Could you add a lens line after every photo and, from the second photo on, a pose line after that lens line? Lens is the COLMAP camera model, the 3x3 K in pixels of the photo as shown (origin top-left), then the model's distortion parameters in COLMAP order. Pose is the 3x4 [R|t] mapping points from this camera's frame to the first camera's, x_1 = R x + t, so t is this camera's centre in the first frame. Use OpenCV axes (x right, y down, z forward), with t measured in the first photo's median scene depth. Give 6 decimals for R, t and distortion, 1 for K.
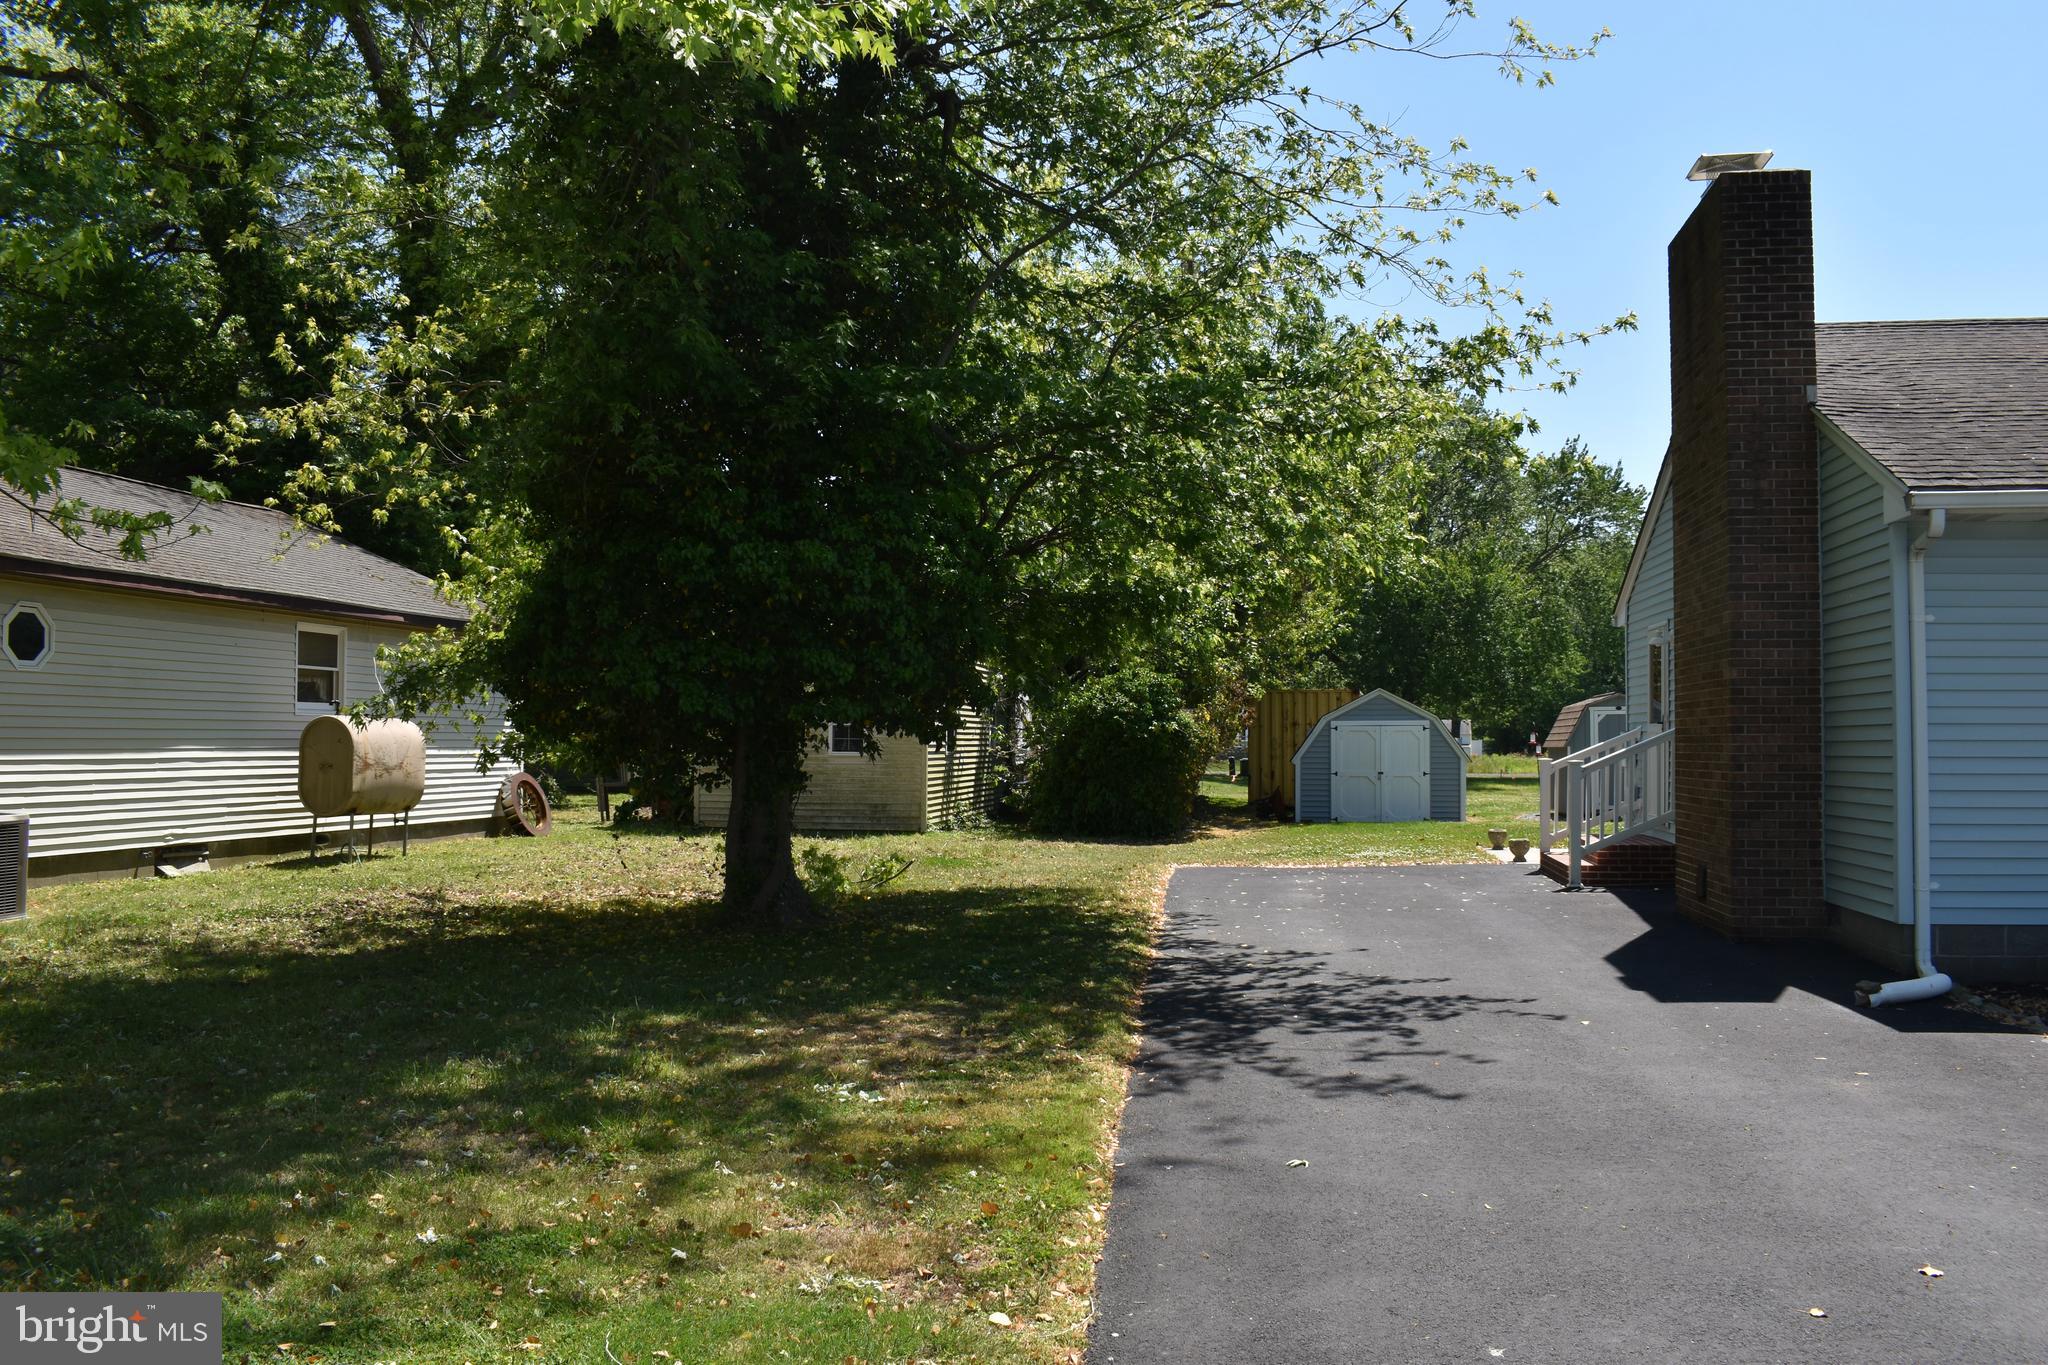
lens RADIAL K [[1637.3, 0, 1023.7], [0, 1637.3, 685.3], [0, 0, 1]] dist [-0.079194, -0.005088]
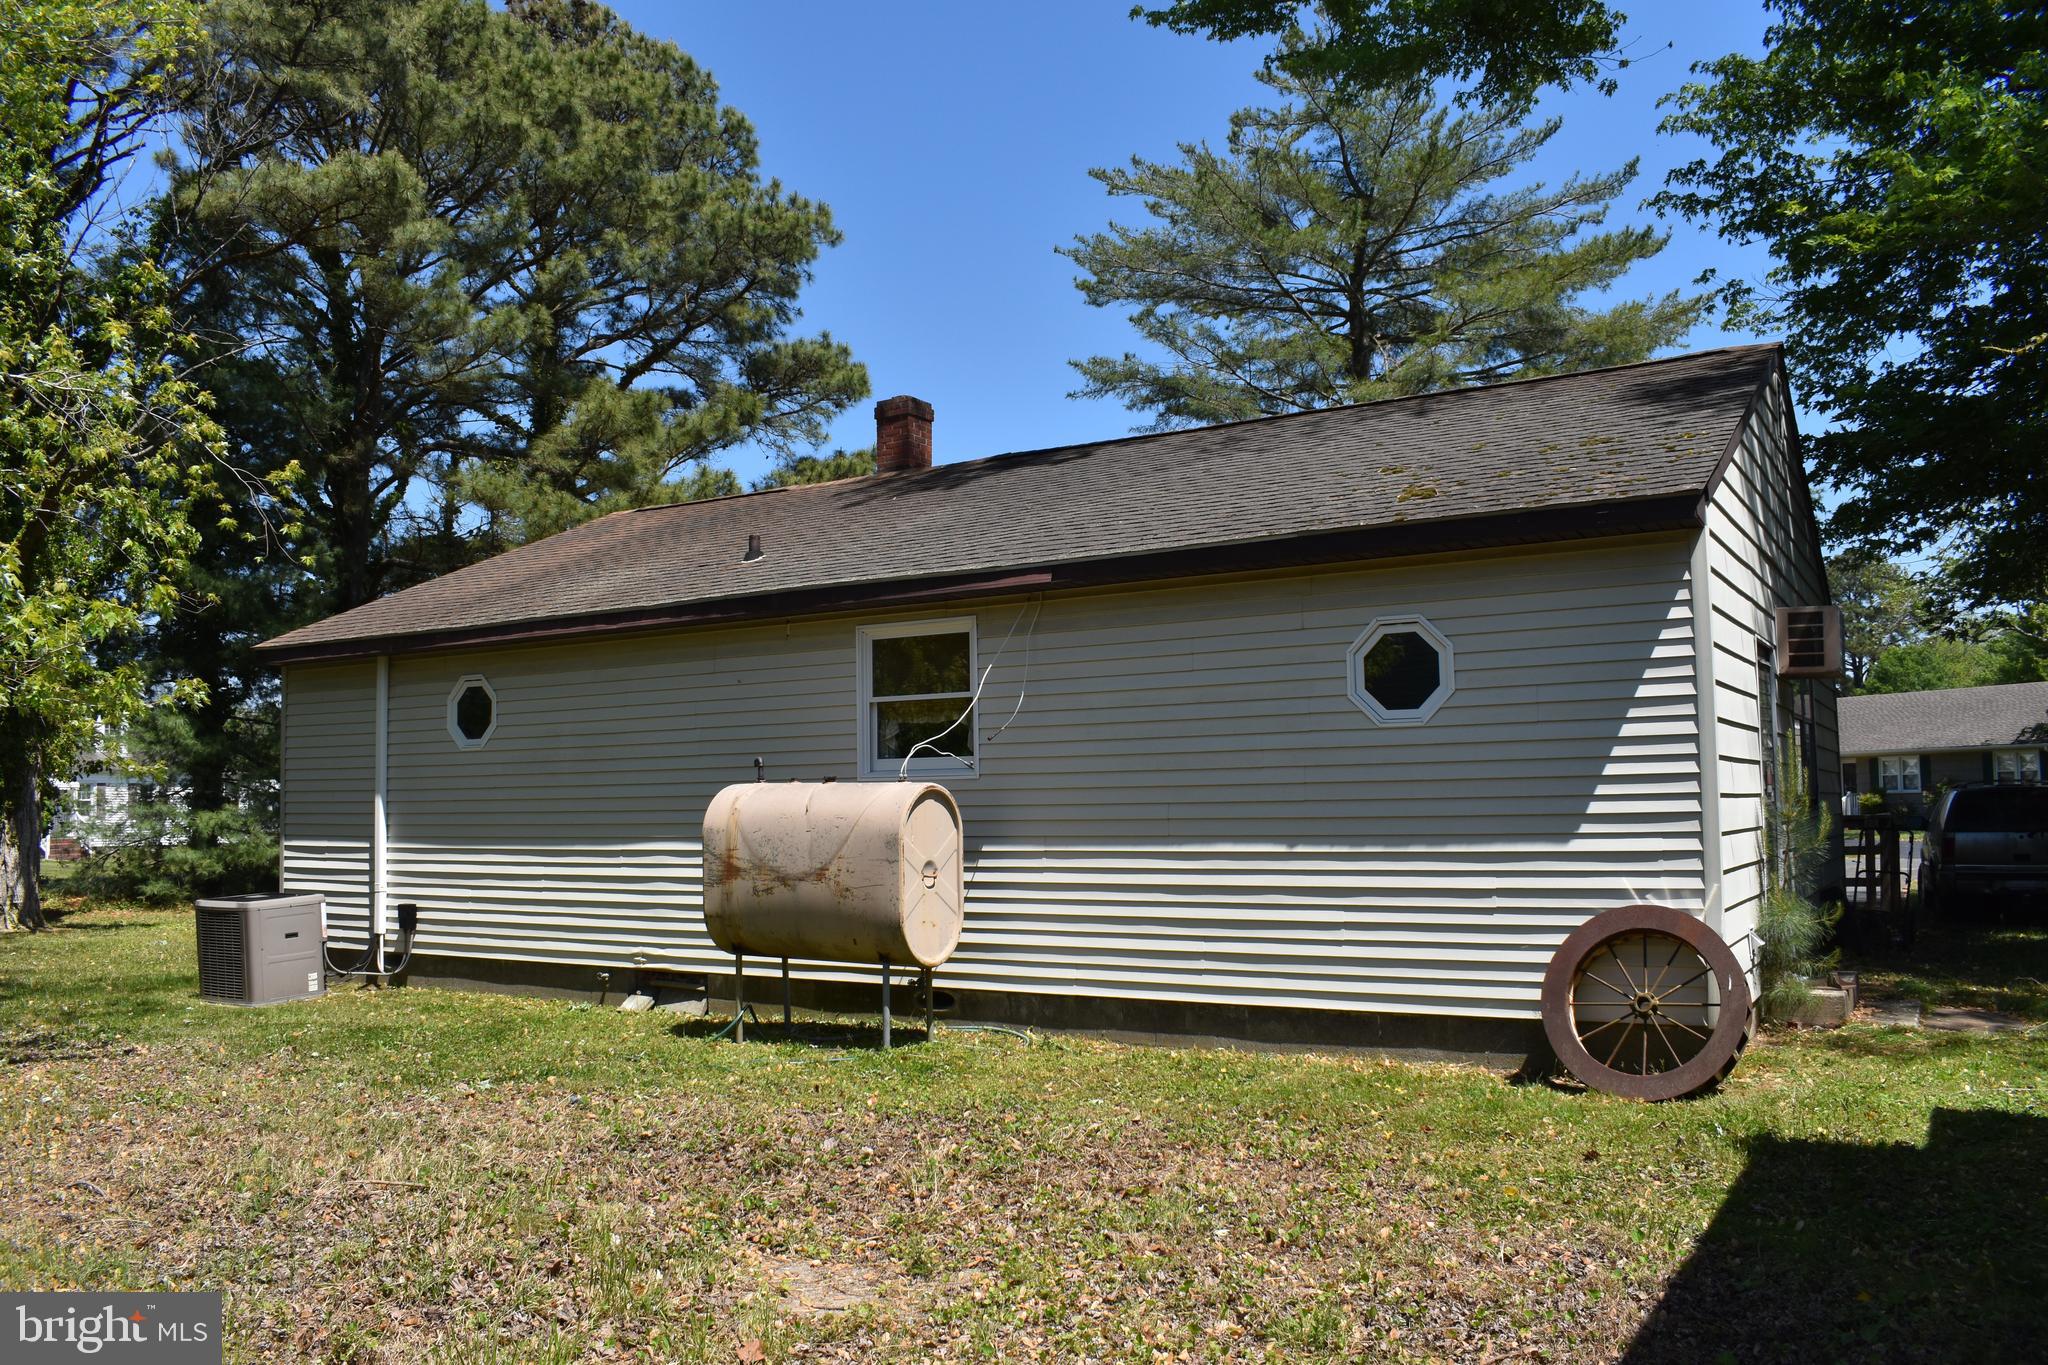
lens RADIAL K [[1637.3, 0, 1022.3], [0, 1637.3, 682.0], [0, 0, 1]] dist [-0.079194, -0.005088]
pose [[-0.392970, -0.086515, -0.915472, 0.086636], [0.032727, 0.993618, -0.107948, 0.051670], [0.918969, -0.072381, -0.387631, 1.358683]]
